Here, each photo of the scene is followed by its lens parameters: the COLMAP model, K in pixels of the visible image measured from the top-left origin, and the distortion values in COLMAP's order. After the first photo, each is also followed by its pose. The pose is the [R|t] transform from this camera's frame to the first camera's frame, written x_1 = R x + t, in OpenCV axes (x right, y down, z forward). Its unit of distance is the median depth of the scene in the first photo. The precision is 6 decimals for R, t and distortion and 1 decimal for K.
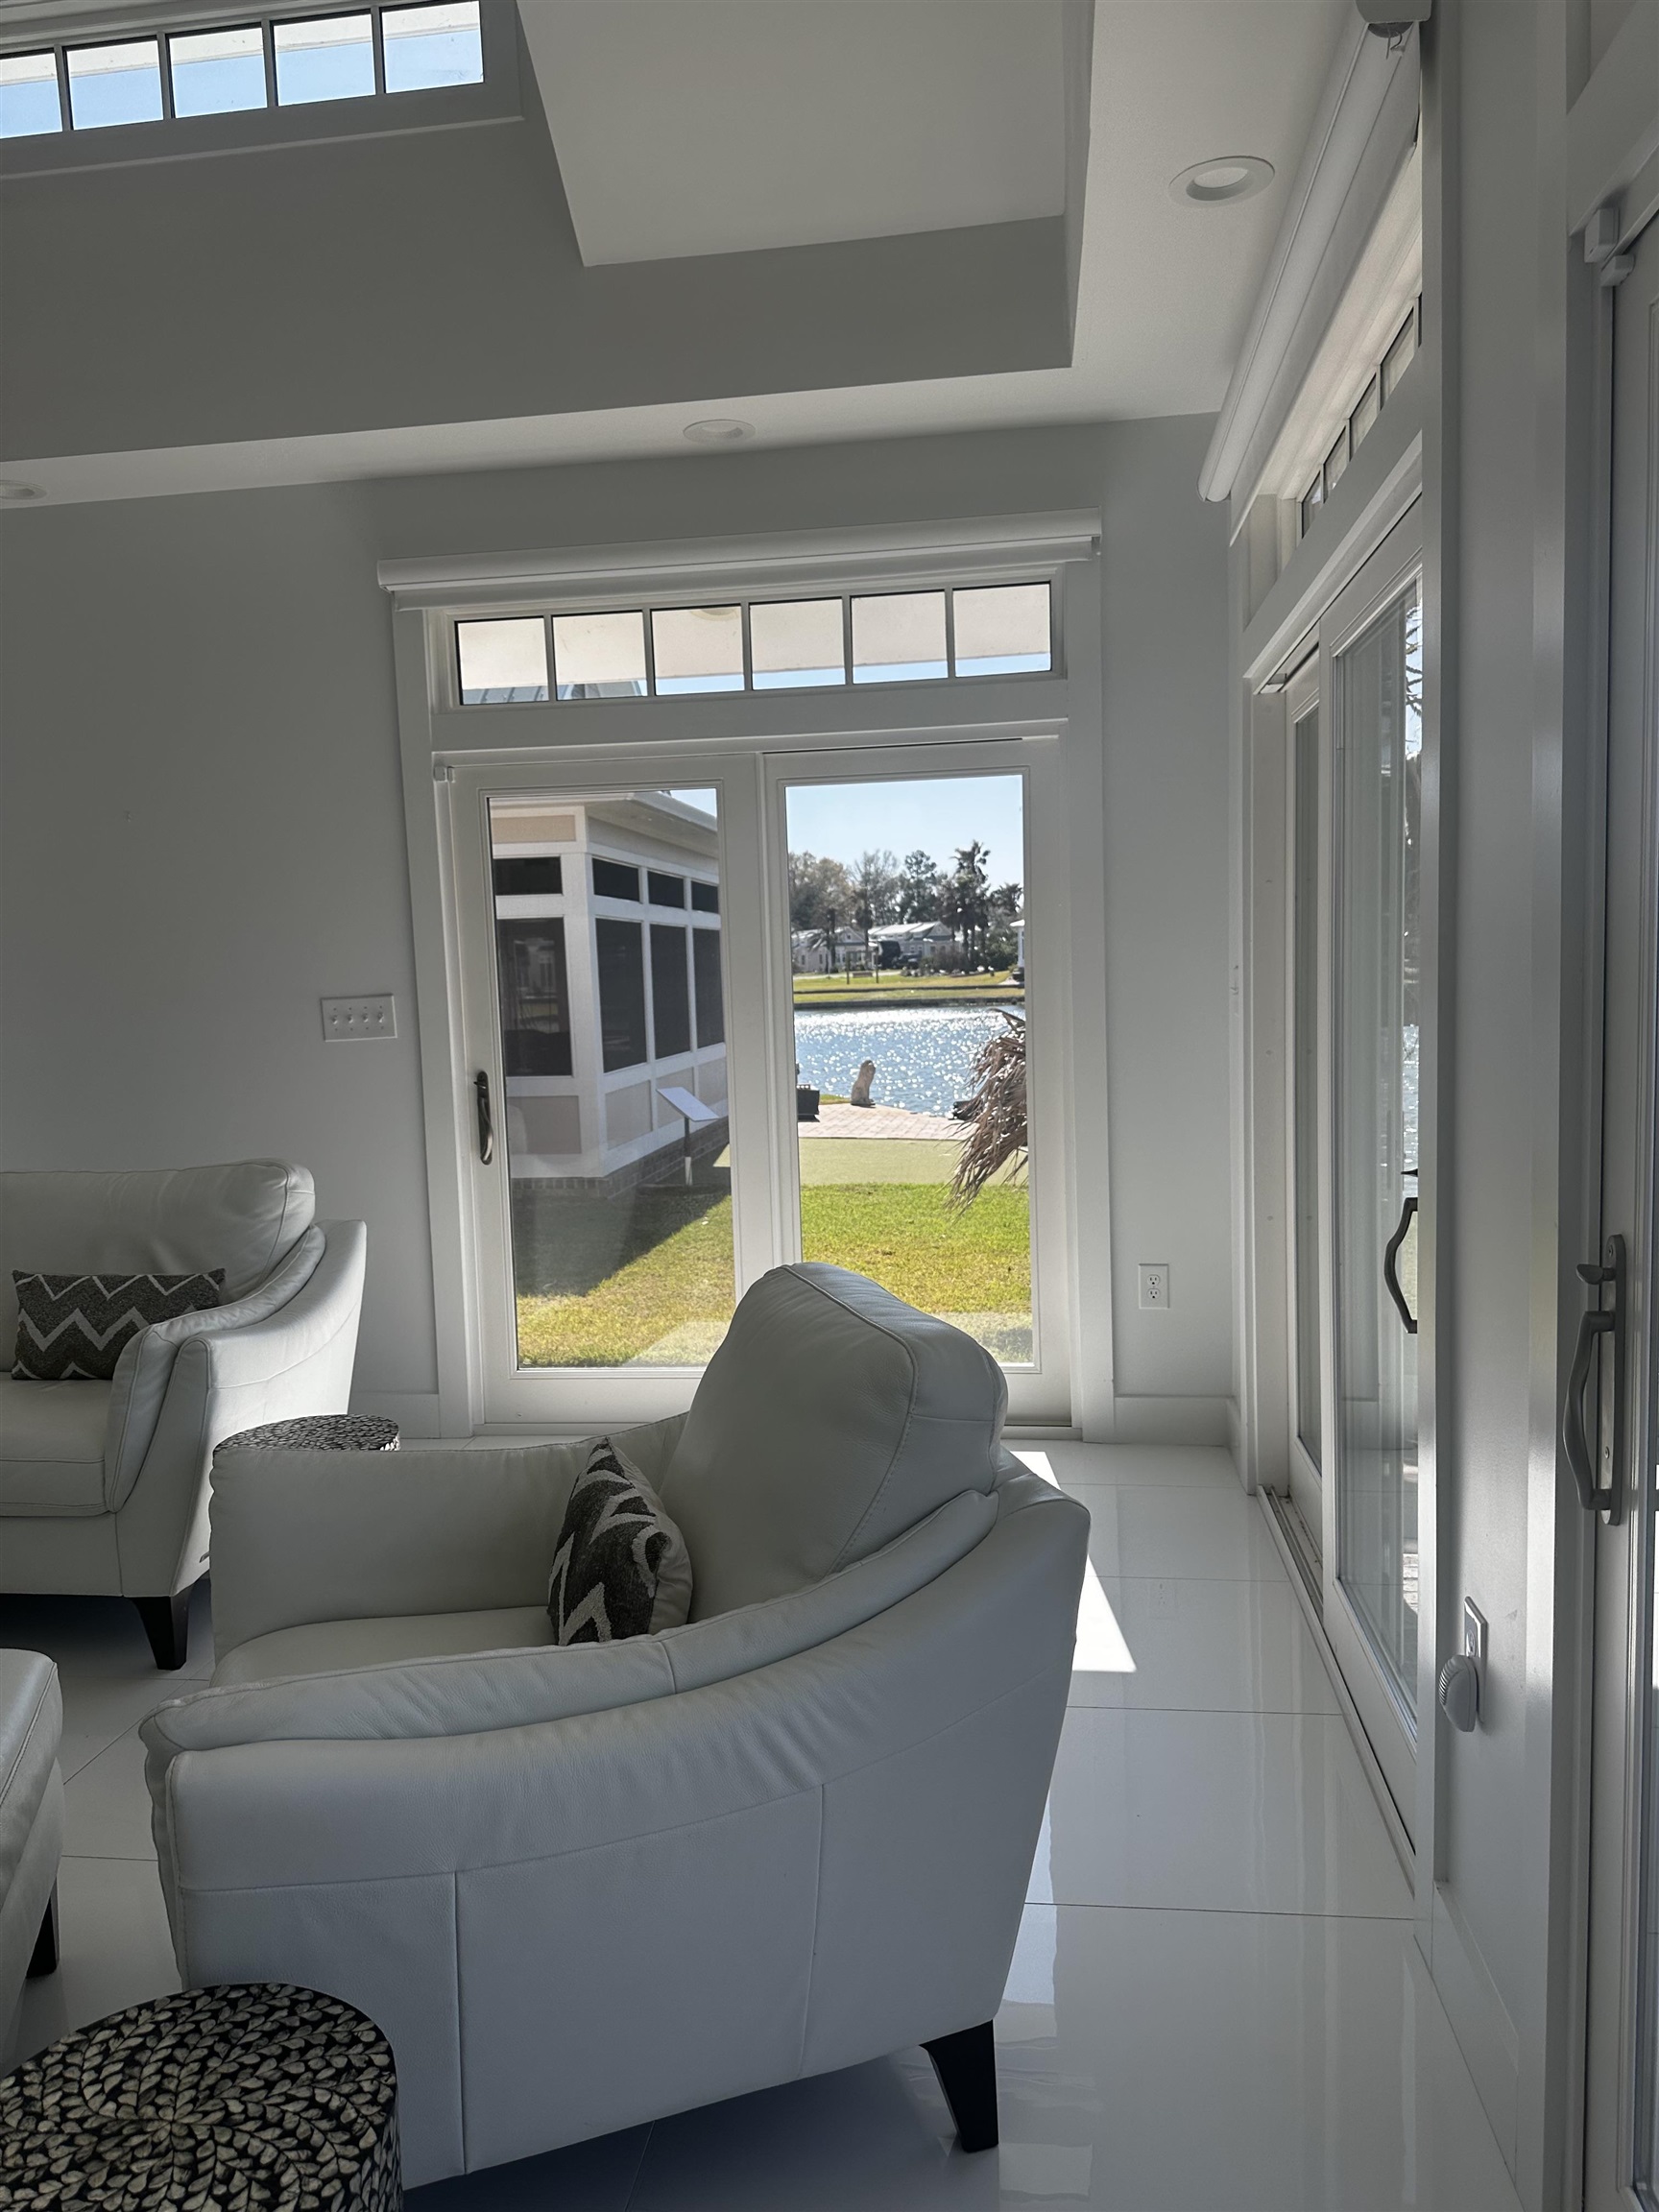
lens RADIAL K [[1565.9, 0, 847.2], [0, 1565.9, 1119.0], [0, 0, 1]] dist [0.056186, -0.076630]
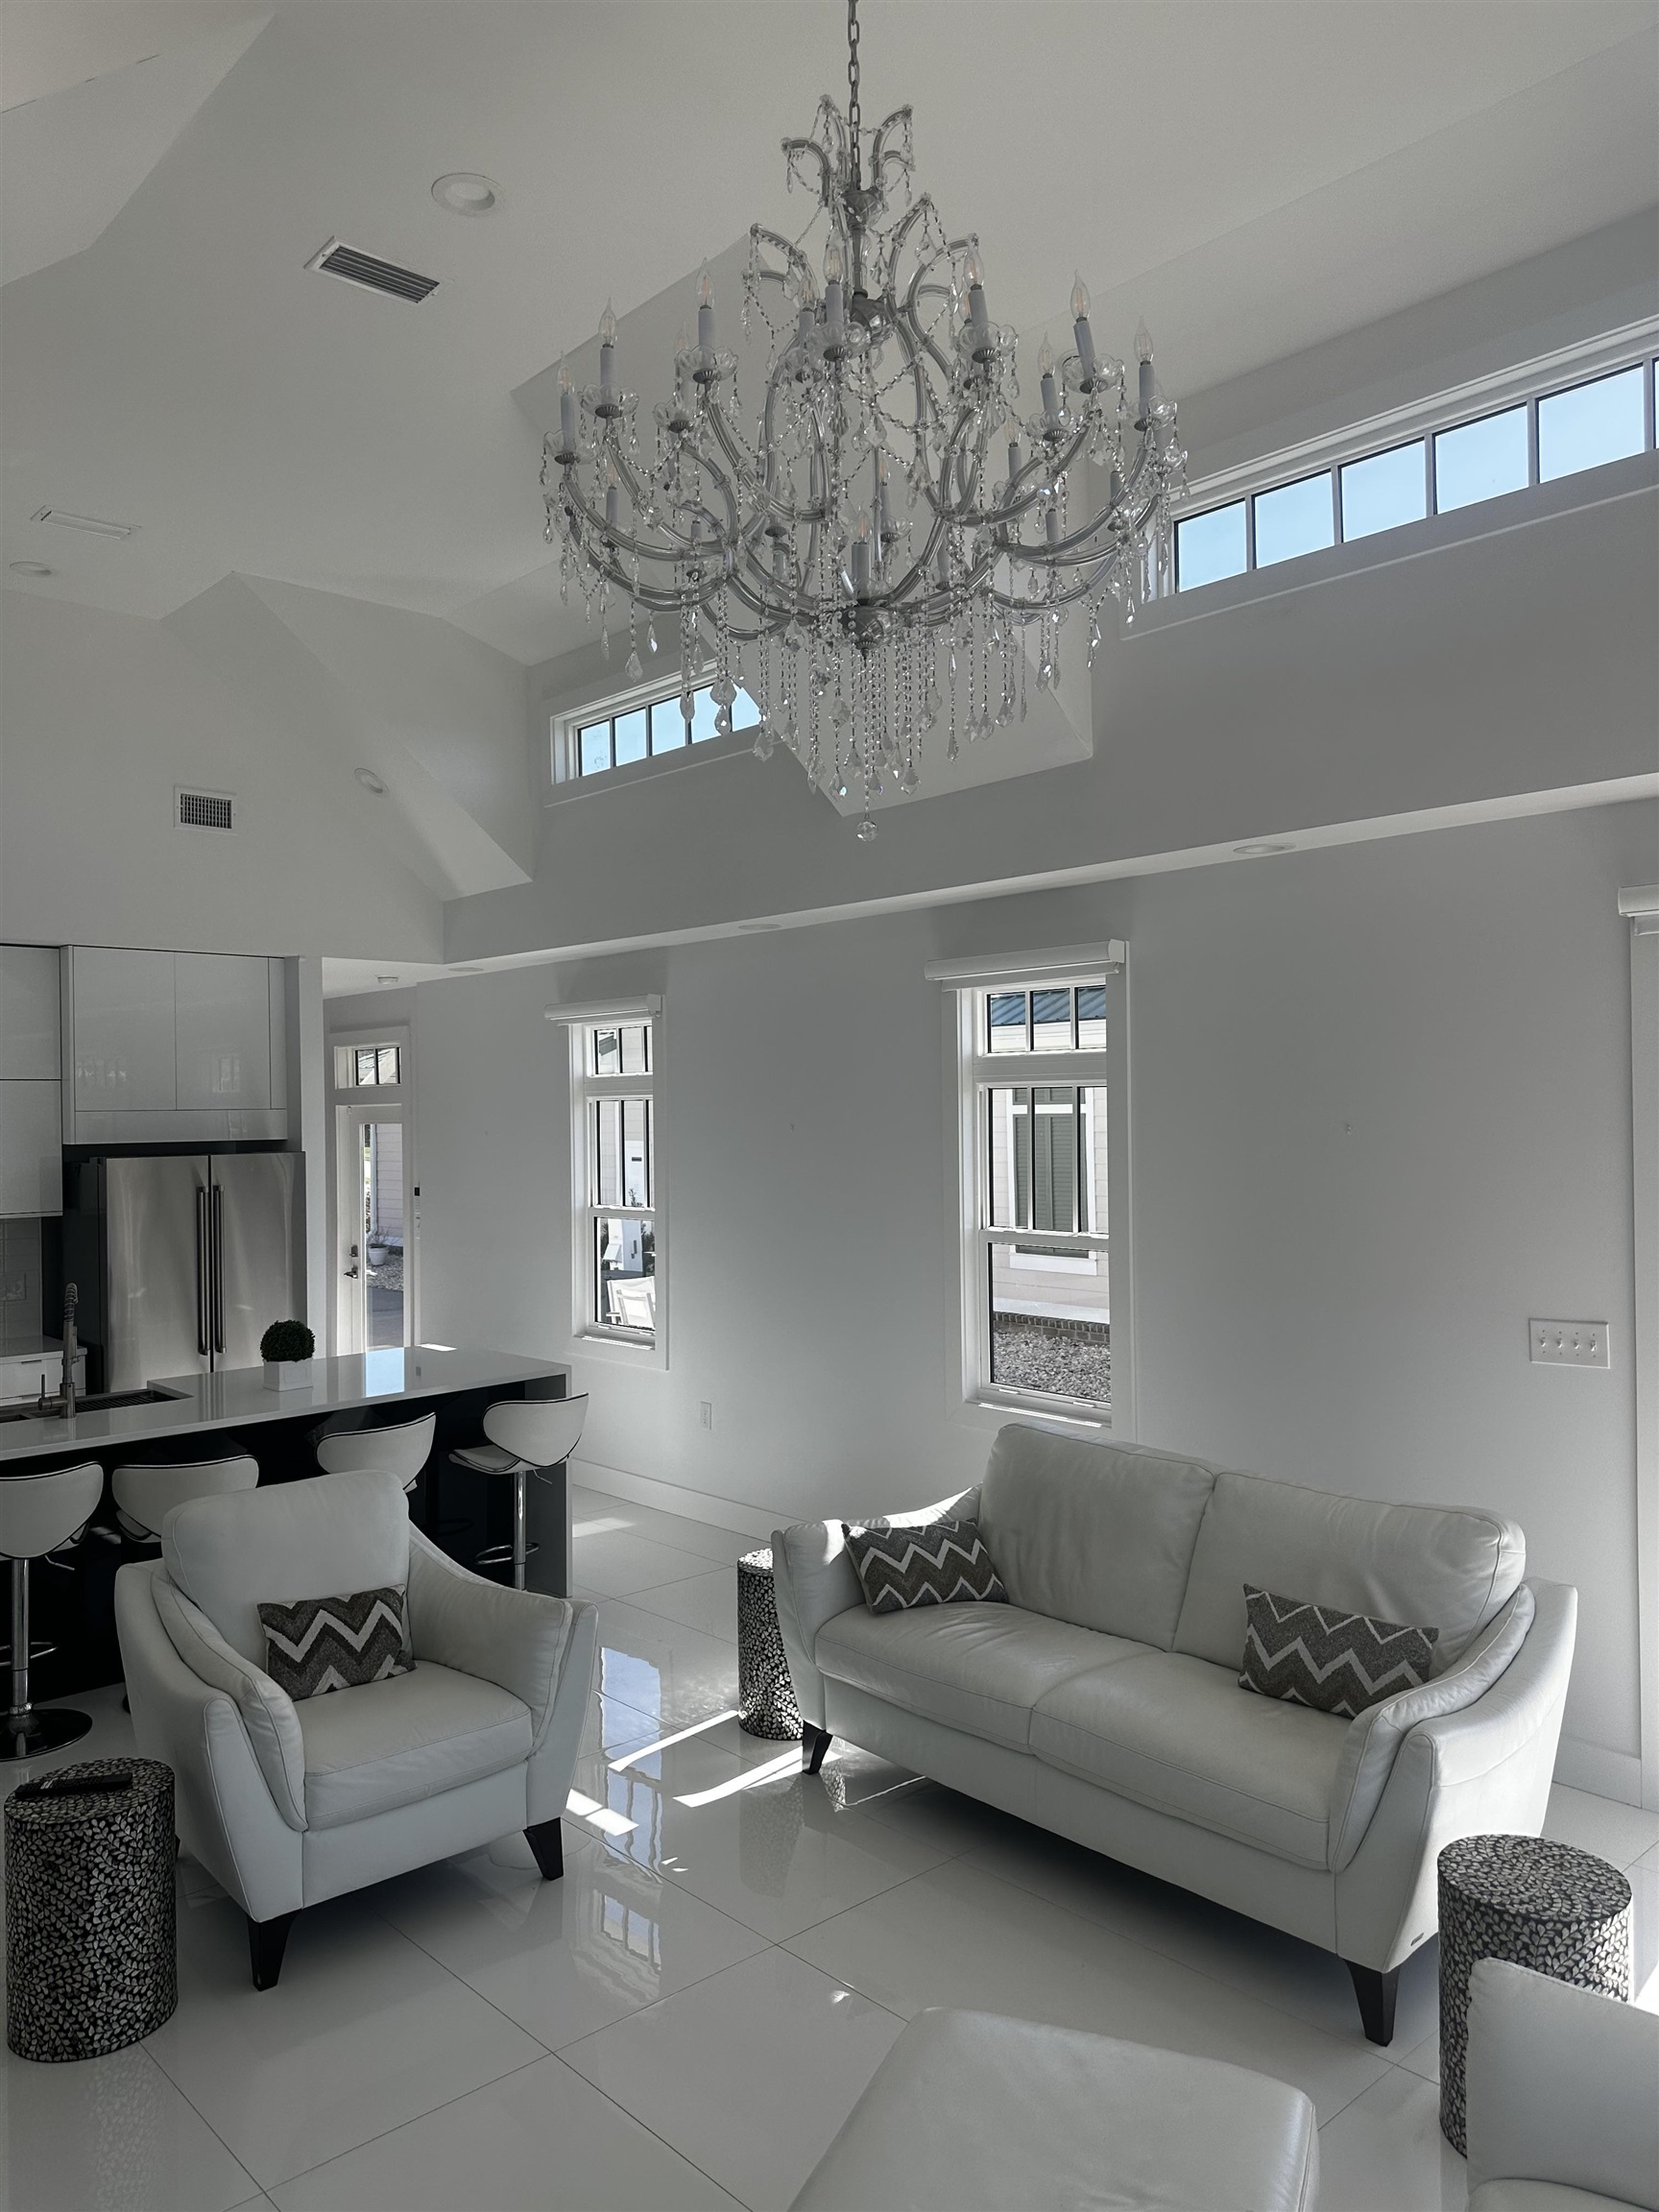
lens RADIAL K [[1565.9, 0, 819.0], [0, 1565.9, 1112.8], [0, 0, 1]] dist [0.056186, -0.076630]
pose [[0.765606, 0.022599, -0.642913, -0.049184], [-0.074671, 0.995749, -0.053920, -0.144063], [0.638961, 0.089289, 0.764039, -0.063022]]
